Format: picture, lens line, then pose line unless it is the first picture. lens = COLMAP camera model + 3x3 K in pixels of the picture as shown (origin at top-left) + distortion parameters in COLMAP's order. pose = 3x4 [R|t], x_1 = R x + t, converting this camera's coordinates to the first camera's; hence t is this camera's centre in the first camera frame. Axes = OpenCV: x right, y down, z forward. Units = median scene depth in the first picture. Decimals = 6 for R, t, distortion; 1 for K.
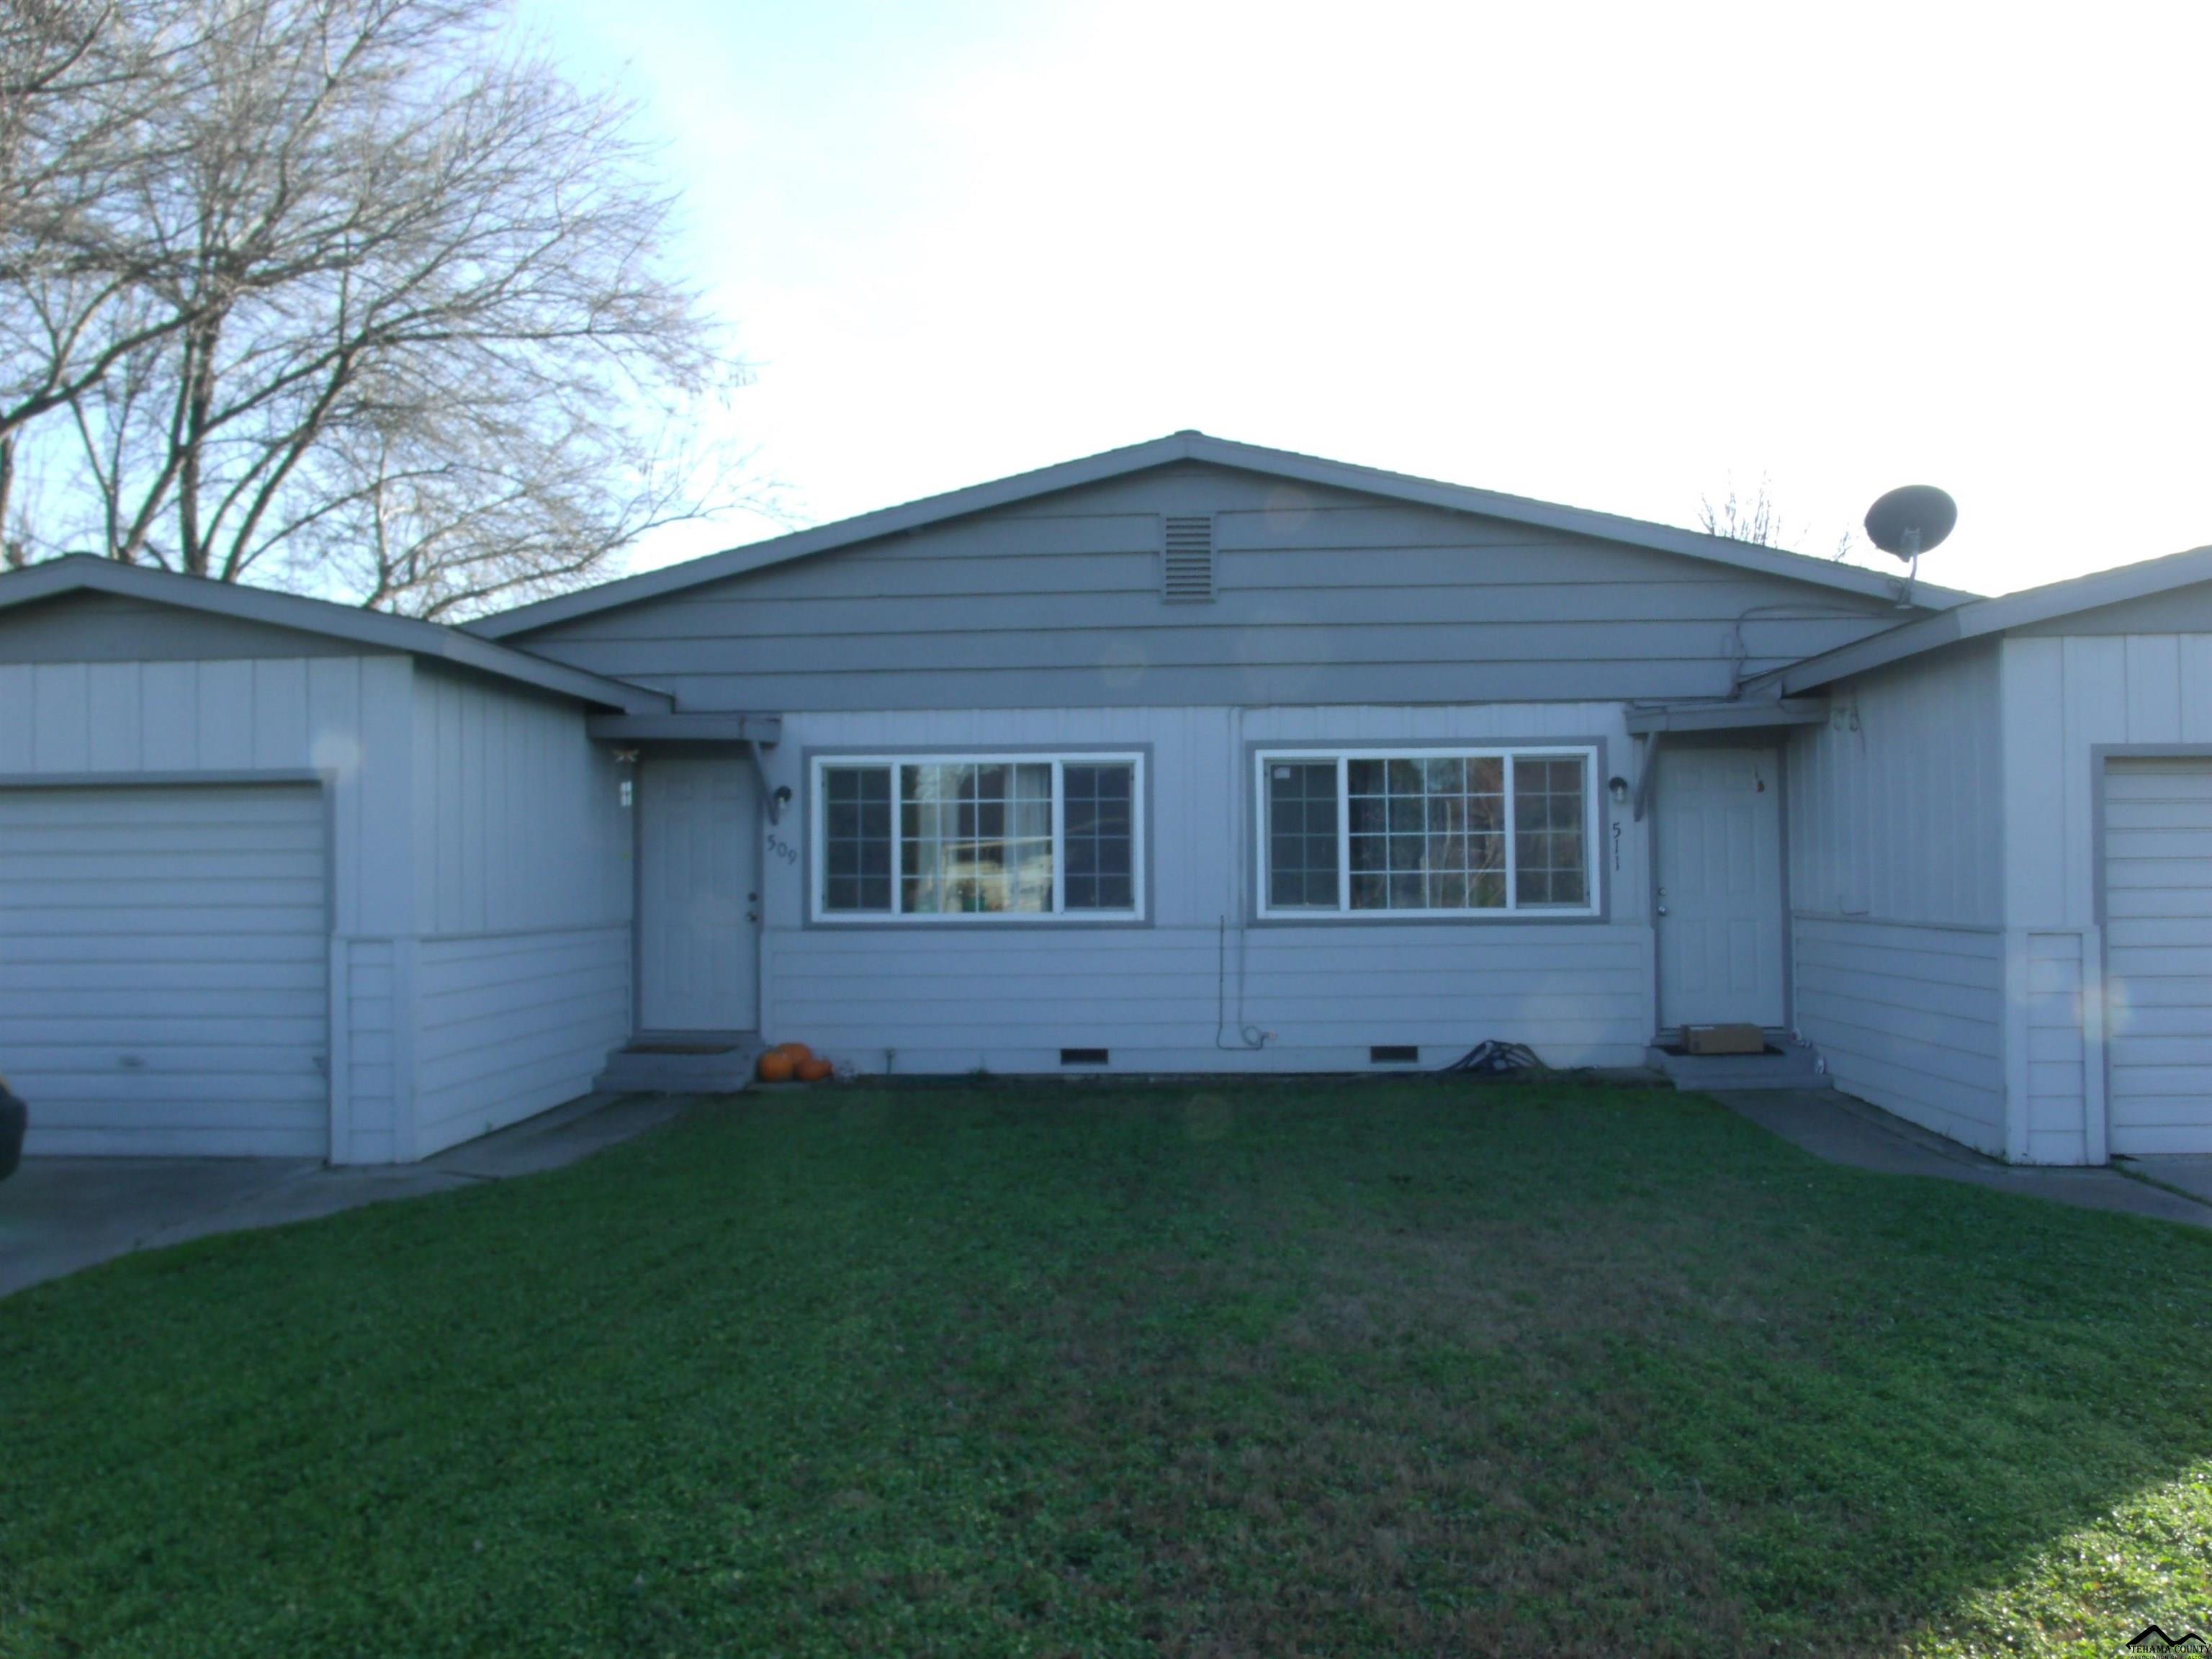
lens RADIAL K [[1767.2, 0, 1105.0], [0, 1767.2, 814.8], [0, 0, 1]] dist [-0.012162, 0.019805]
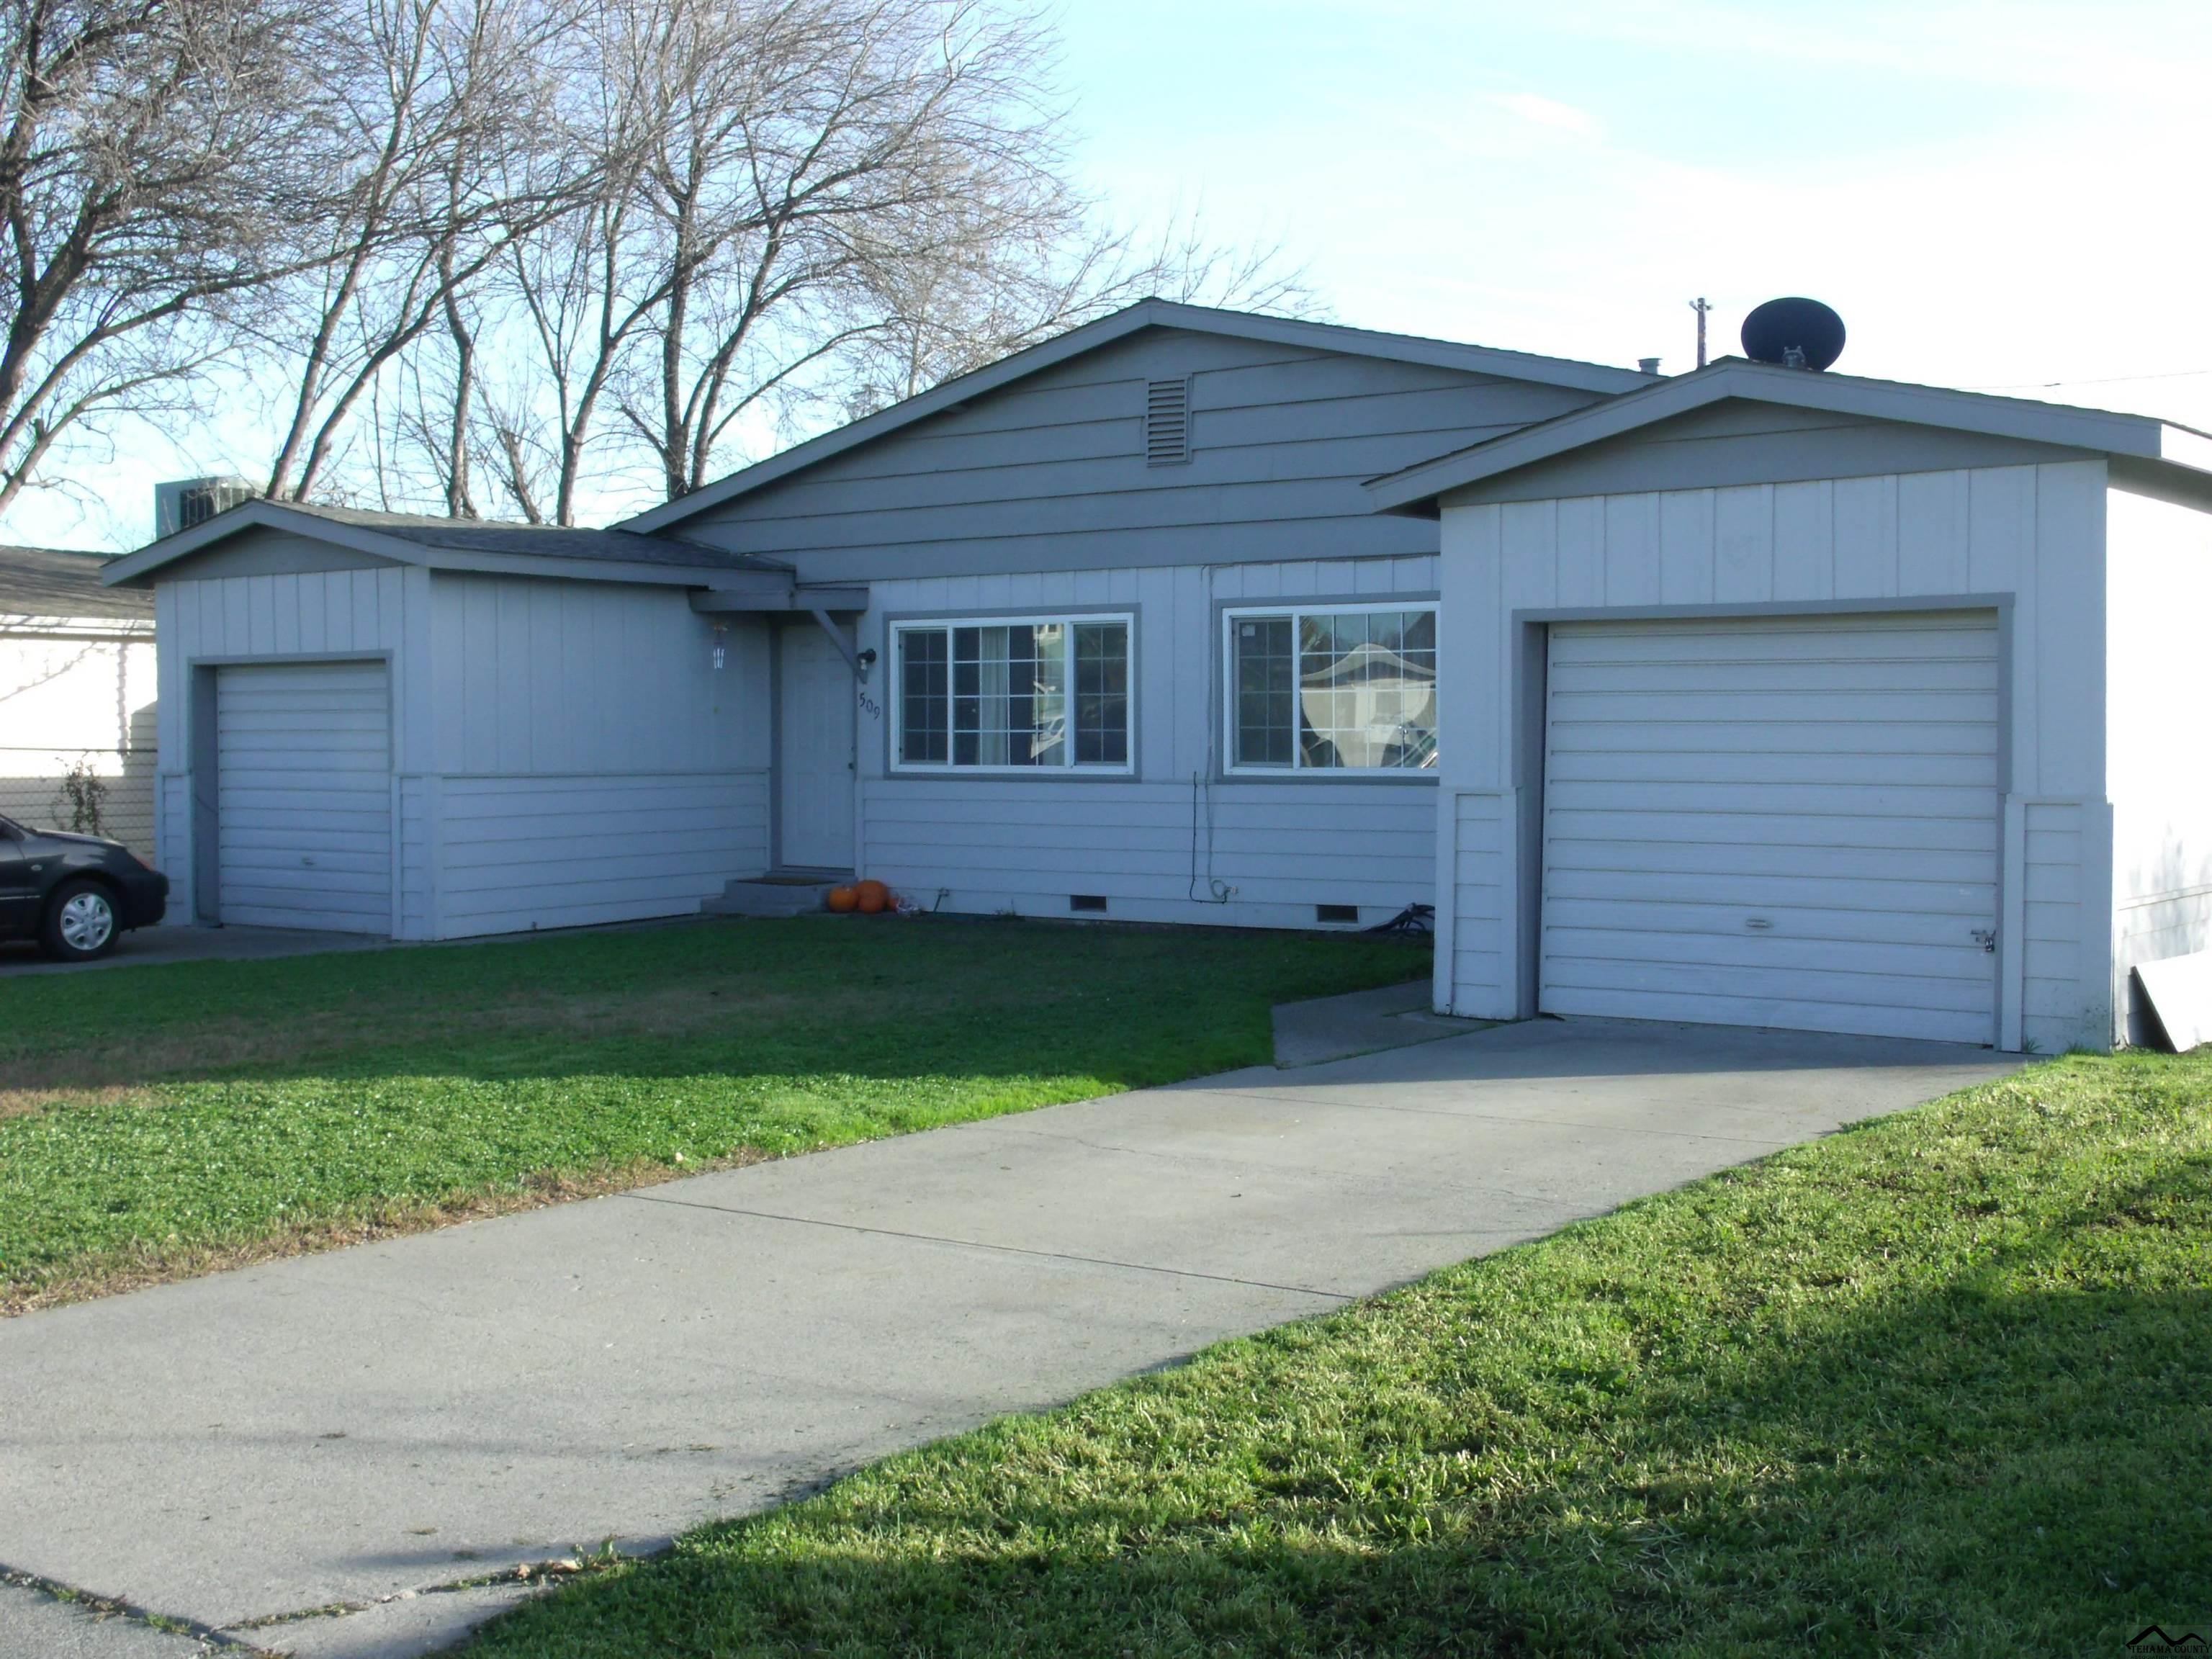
lens RADIAL K [[2475.6, 0, 1108.5], [0, 2475.6, 830.9], [0, 0, 1]] dist [-0.019413, 0.000000]
pose [[0.846264, 0.027841, -0.532036, 0.783827], [0.014067, 0.997118, 0.074553, -0.016188], [0.532578, -0.070575, 0.843433, -0.236992]]
